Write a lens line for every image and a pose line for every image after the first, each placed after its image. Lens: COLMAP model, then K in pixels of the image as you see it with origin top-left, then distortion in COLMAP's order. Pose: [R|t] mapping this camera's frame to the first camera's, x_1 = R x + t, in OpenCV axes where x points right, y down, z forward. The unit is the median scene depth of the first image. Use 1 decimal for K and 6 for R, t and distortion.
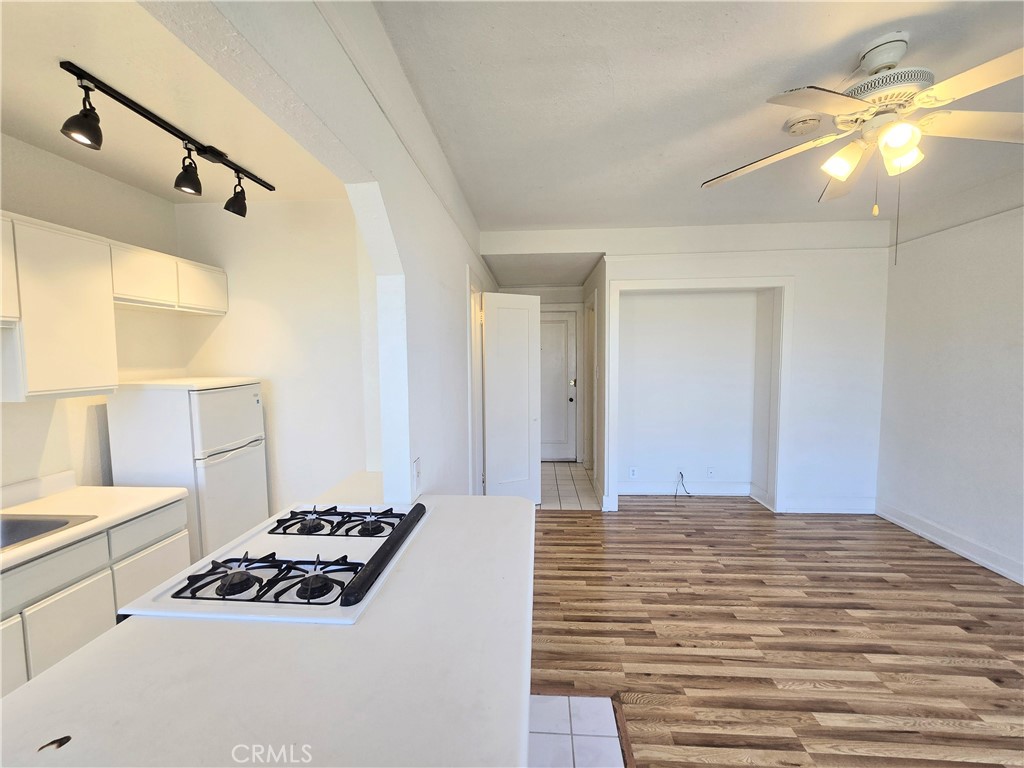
lens RADIAL K [[418.5, 0, 510.1], [0, 418.5, 385.0], [0, 0, 1]] dist [-0.004717, 0.000584]
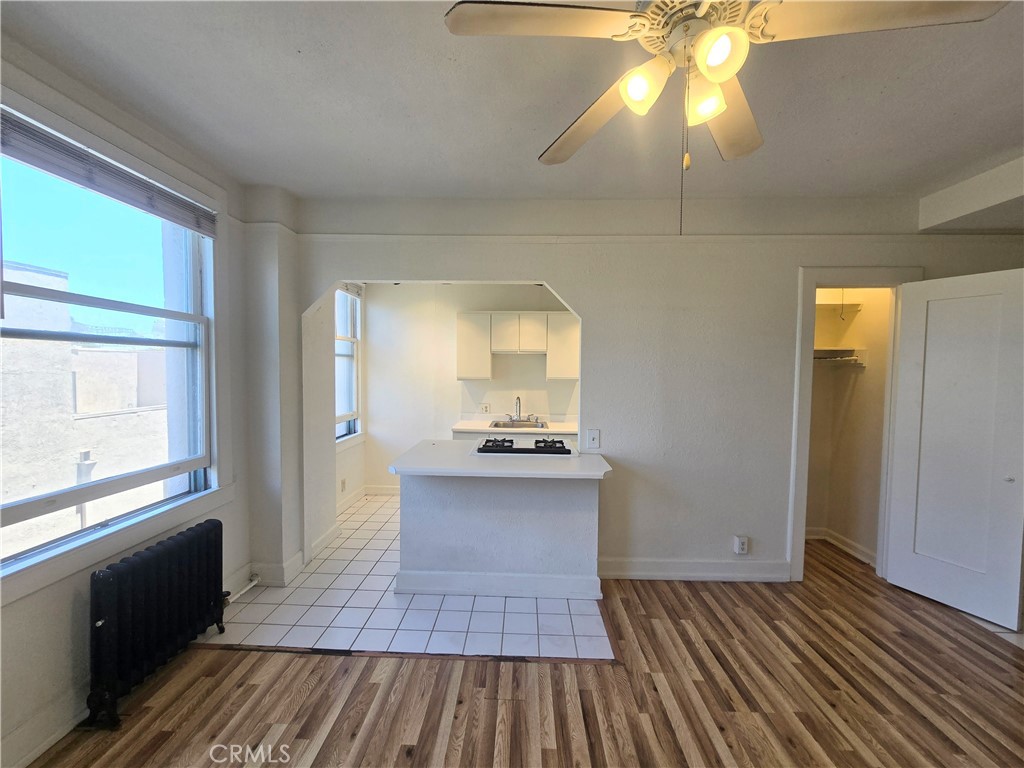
lens RADIAL K [[418.5, 0, 510.1], [0, 418.5, 385.0], [0, 0, 1]] dist [-0.004717, 0.000584]
pose [[0.032747, 0.055476, -0.997923, 1.428553], [-0.082079, 0.995235, 0.052634, -0.053018], [0.996088, 0.080185, 0.037144, 0.636421]]
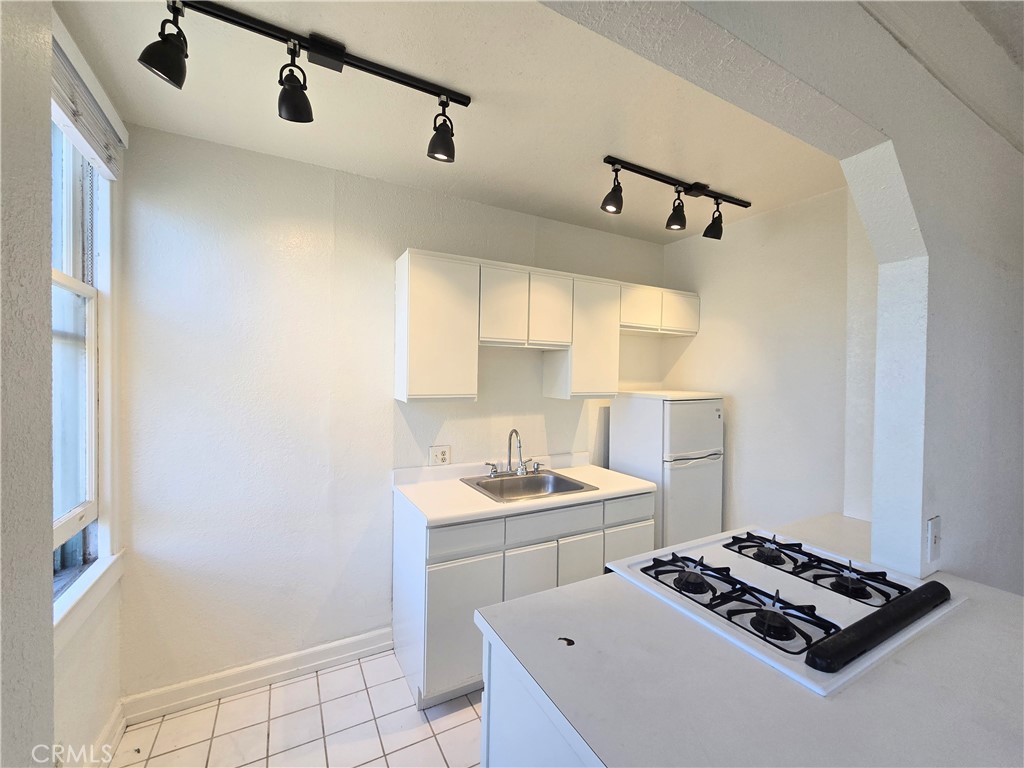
lens RADIAL K [[418.5, 0, 510.1], [0, 418.5, 385.0], [0, 0, 1]] dist [-0.004717, 0.000584]
pose [[0.535720, 0.031433, -0.843810, -0.028010], [-0.076744, 0.996984, -0.011584, 0.024226], [0.840901, 0.070963, 0.536517, 0.022775]]
